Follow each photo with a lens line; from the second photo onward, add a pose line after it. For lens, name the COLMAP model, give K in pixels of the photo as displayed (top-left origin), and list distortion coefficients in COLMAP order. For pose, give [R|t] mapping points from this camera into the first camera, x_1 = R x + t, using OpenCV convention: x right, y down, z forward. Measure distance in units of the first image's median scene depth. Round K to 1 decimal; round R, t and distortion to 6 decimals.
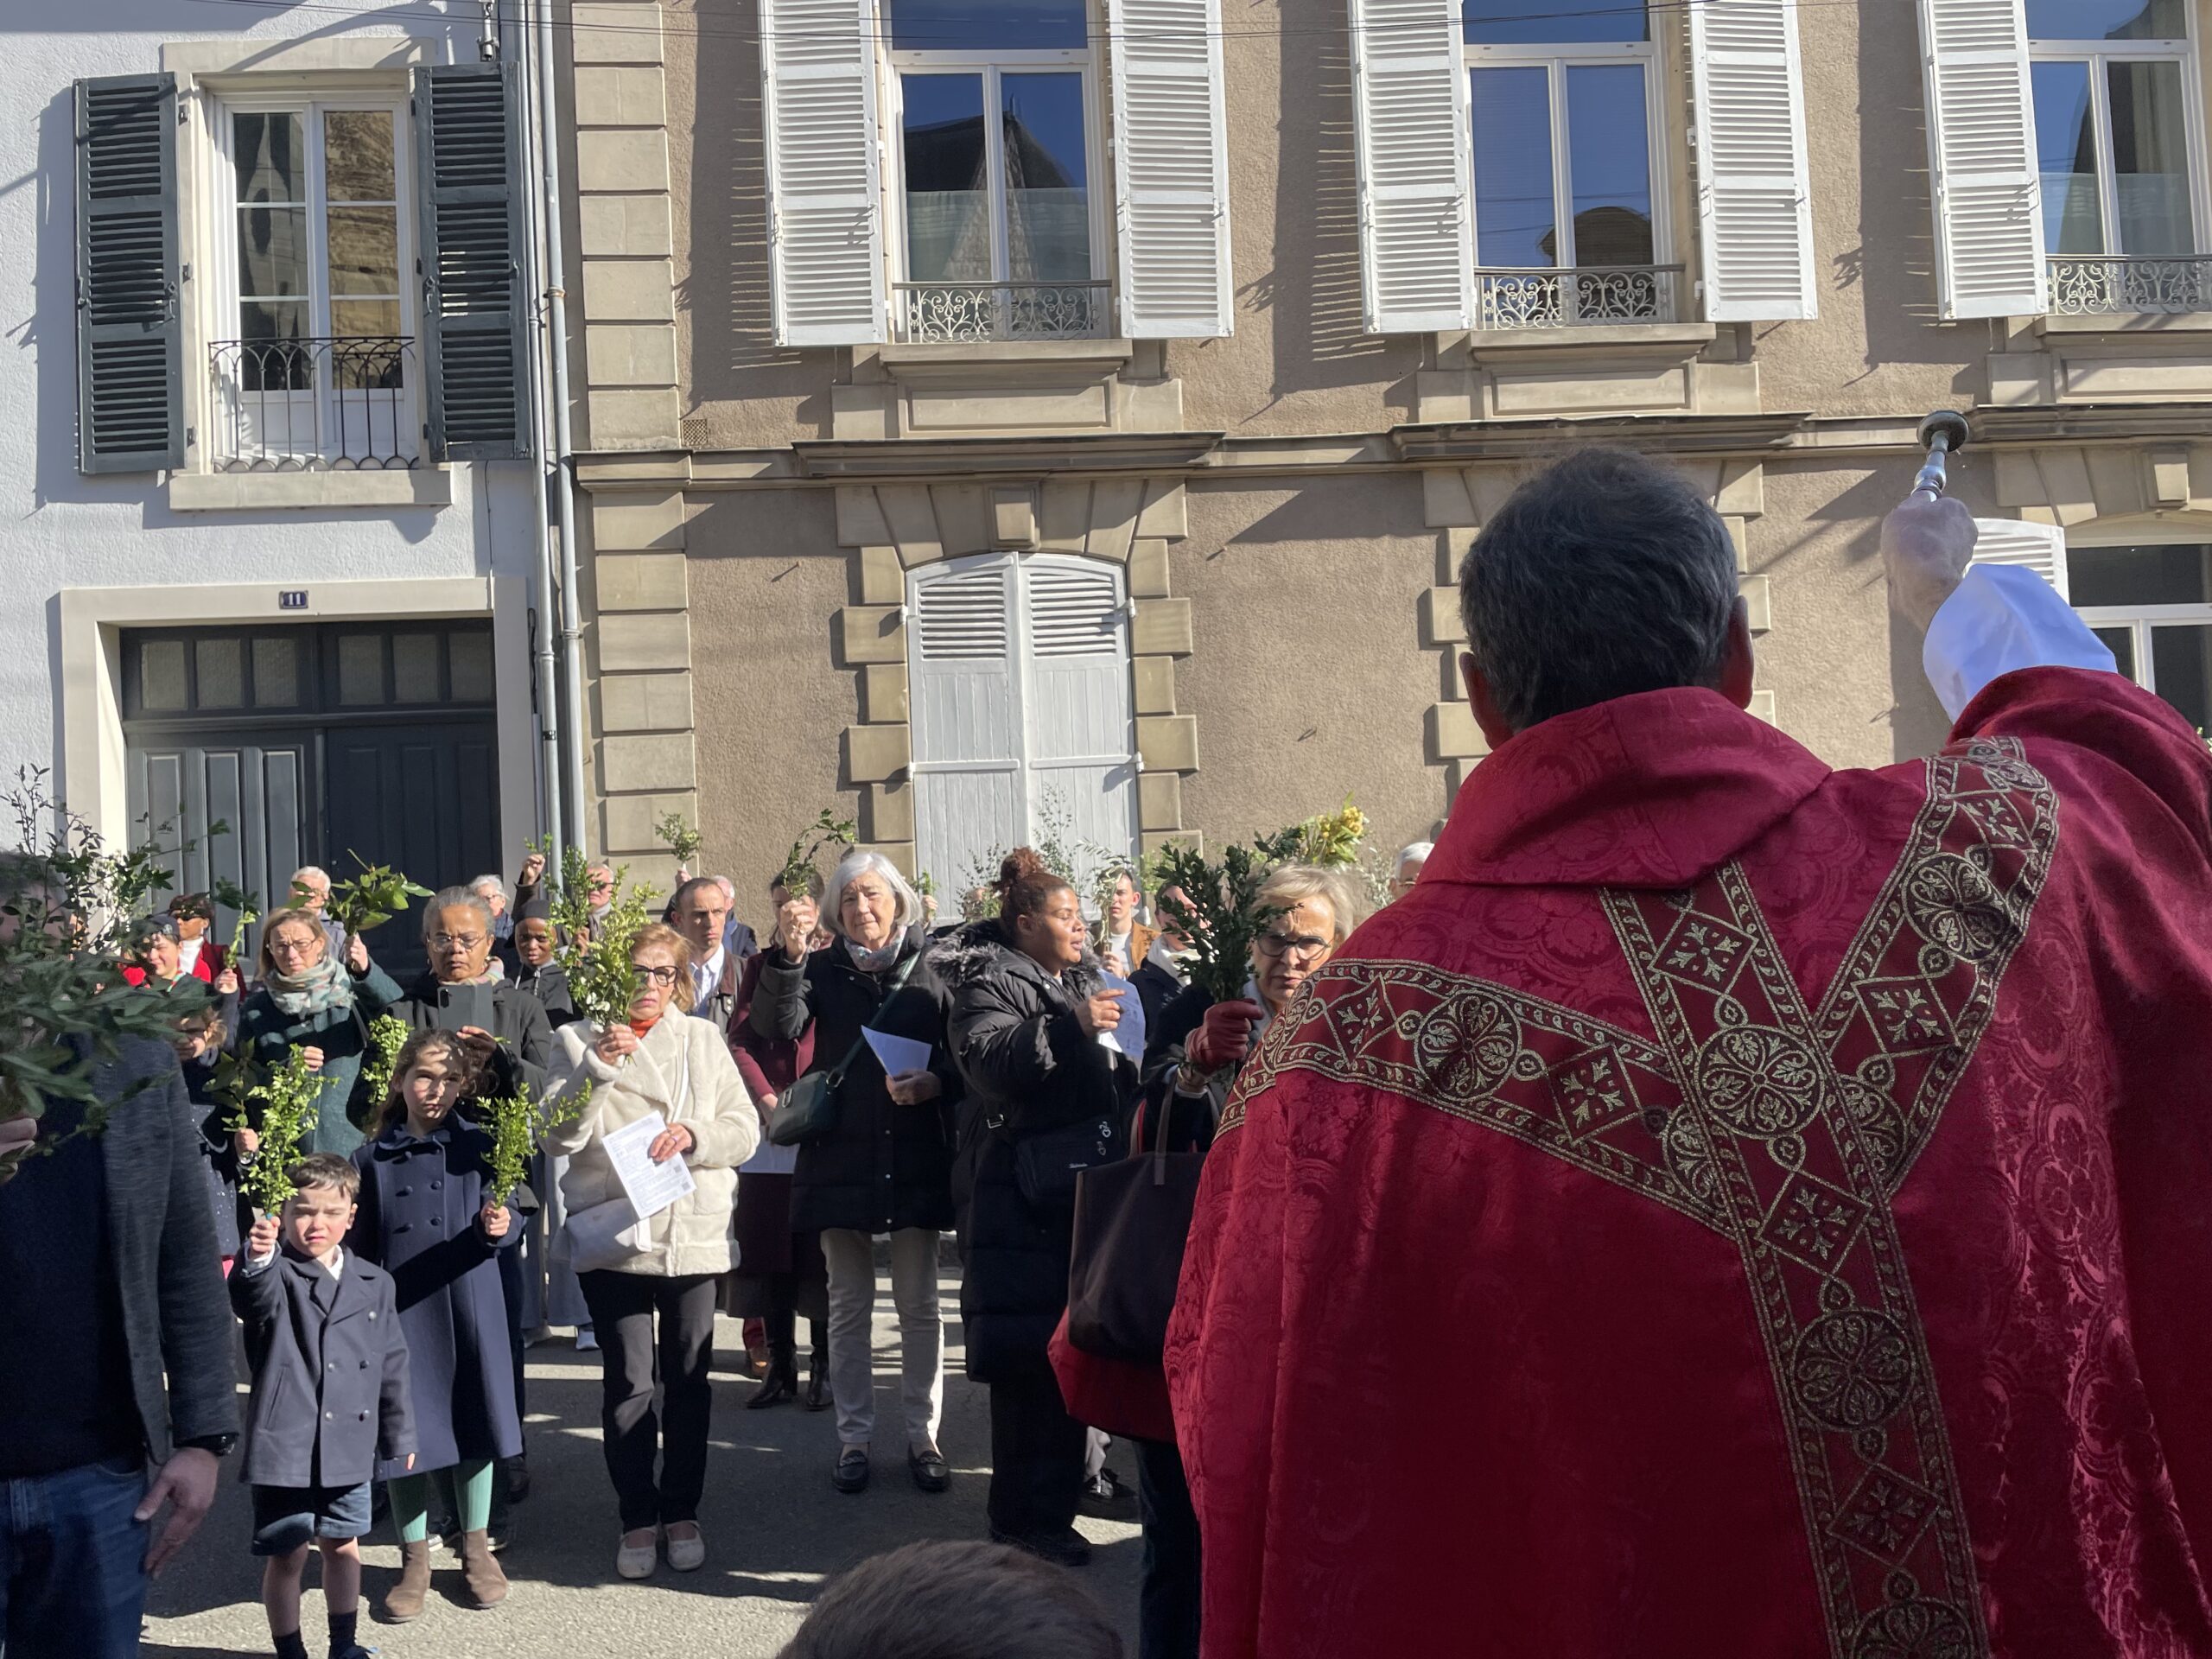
lens RADIAL K [[1657.3, 0, 1106.0], [0, 1657.3, 829.5], [0, 0, 1]] dist [0.096294, -0.127038]
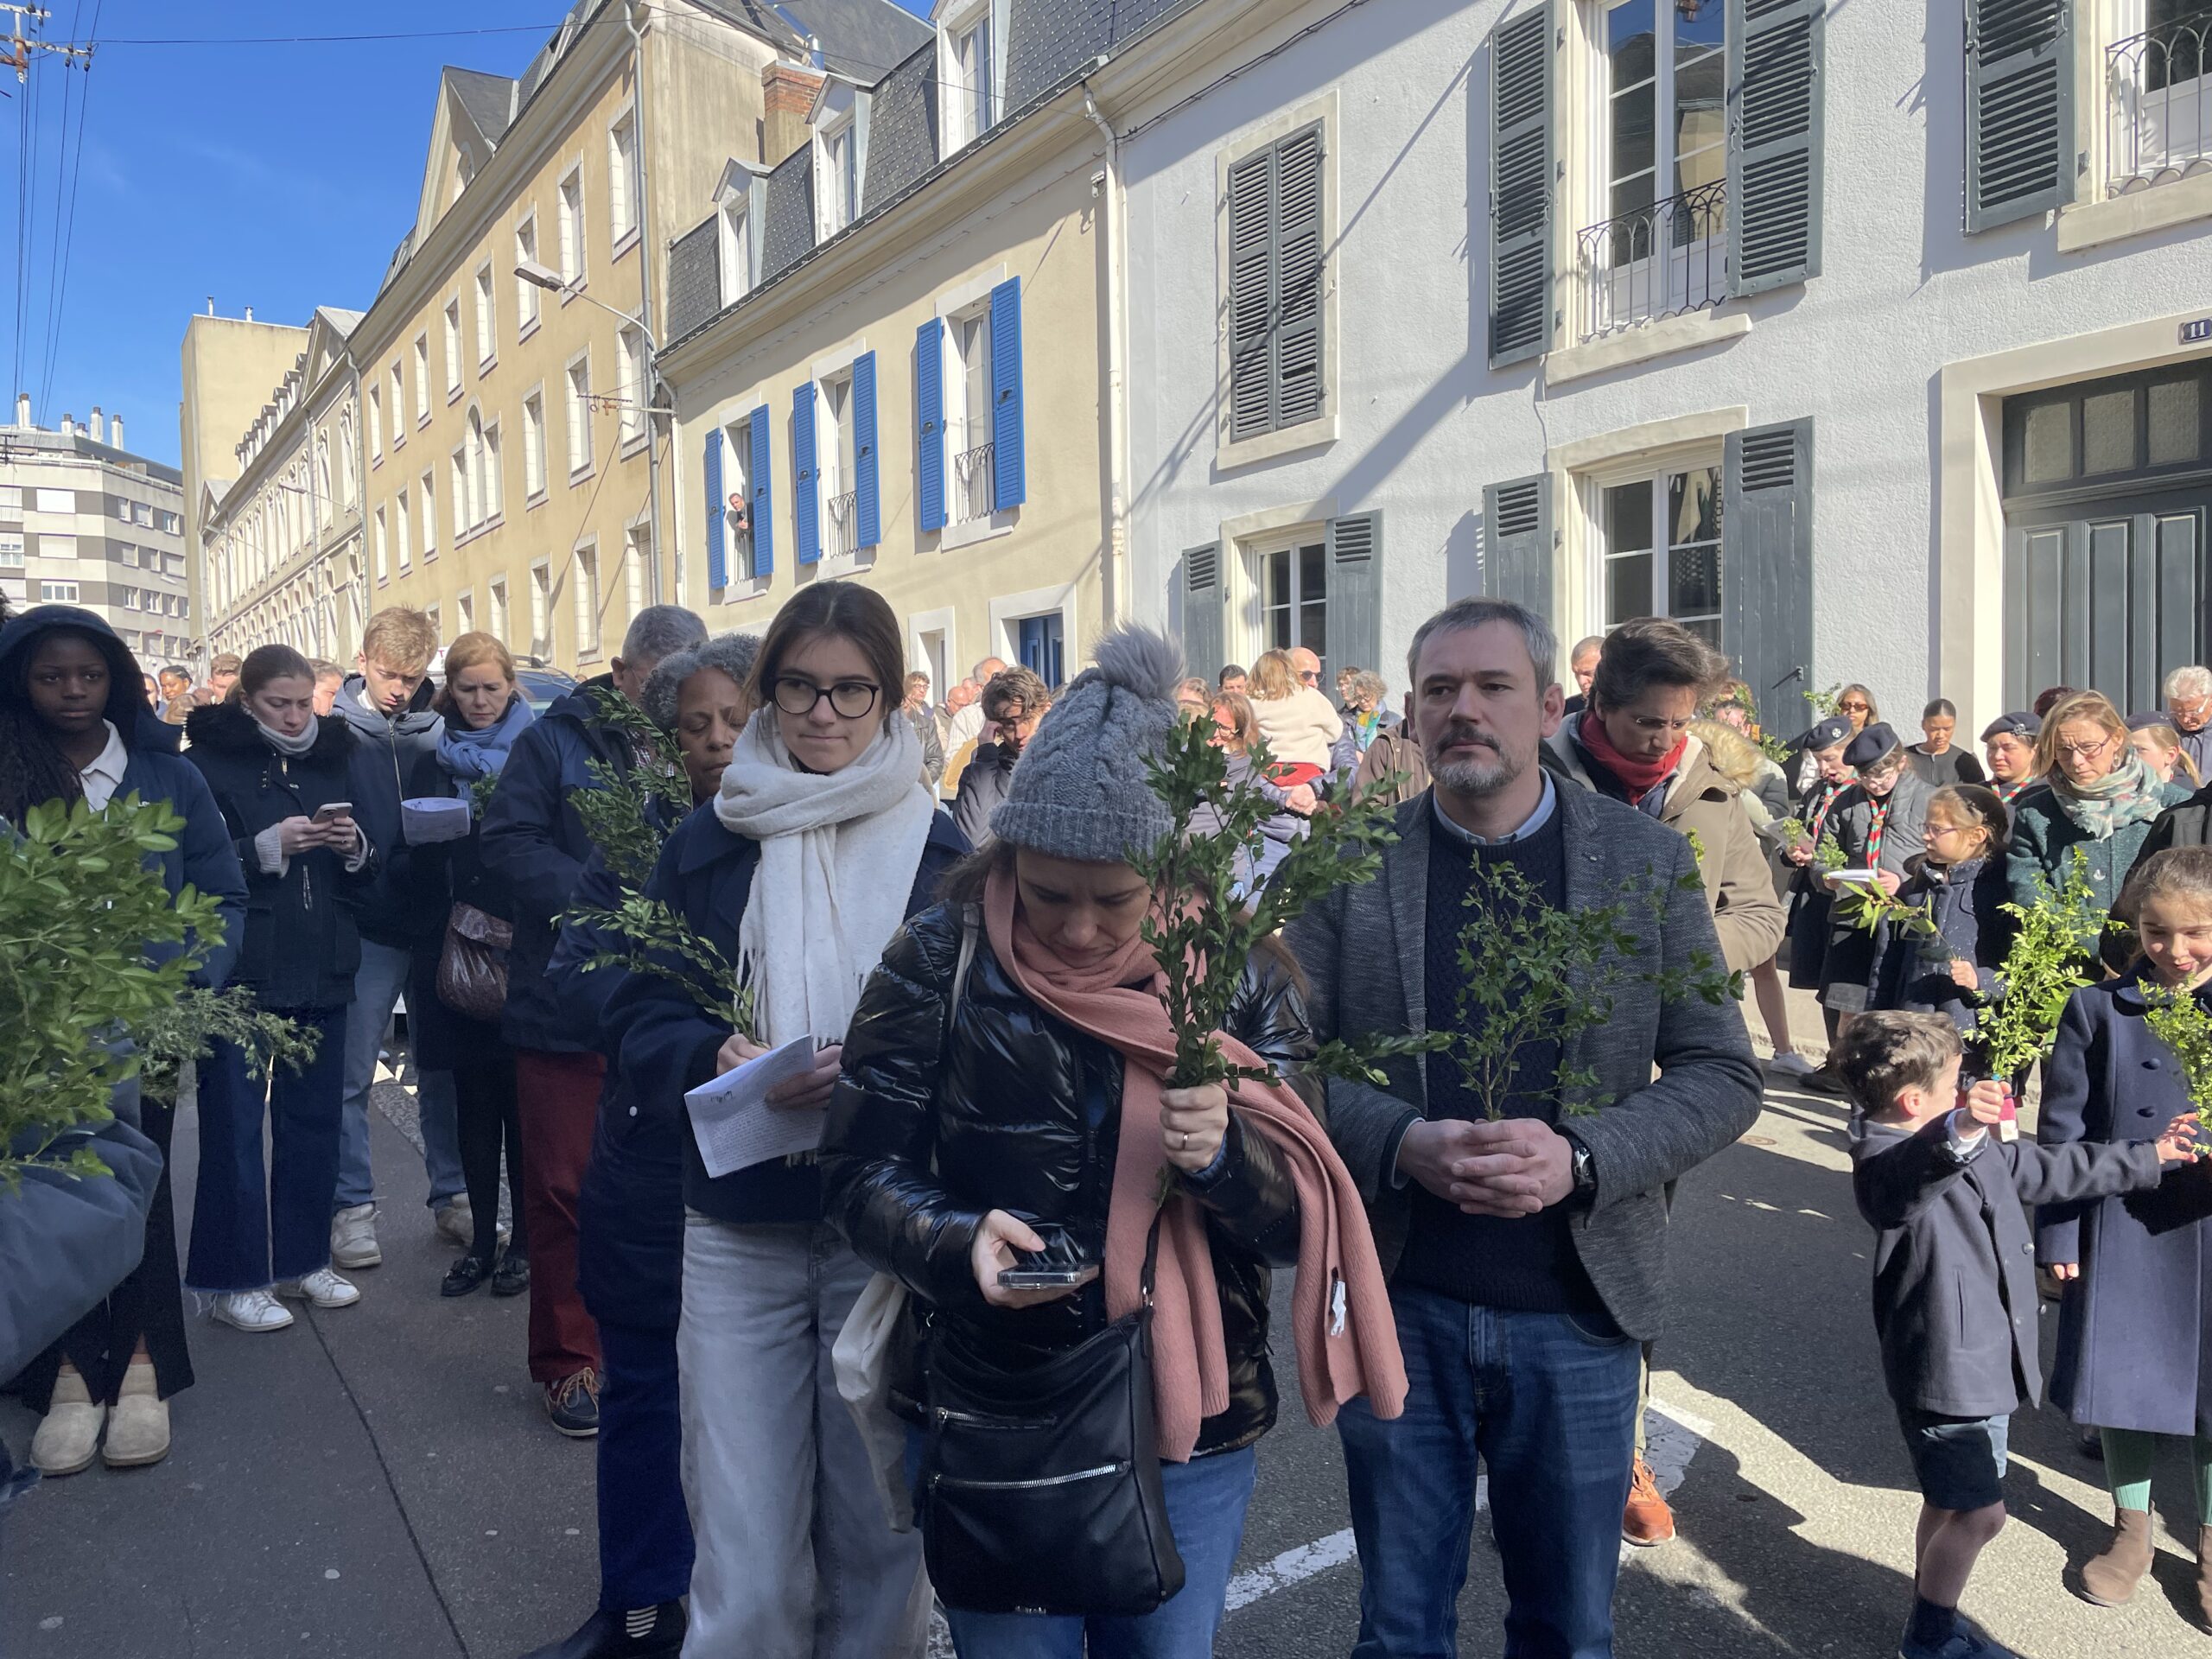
lens RADIAL K [[1681.9, 0, 1094.2], [0, 1681.9, 825.2], [0, 0, 1]] dist [0.098140, -0.135556]
pose [[0.474441, 0.064103, -0.877950, 0.015648], [0.039507, 0.994790, 0.093984, 0.005942], [0.879400, -0.079275, 0.469437, 0.103517]]
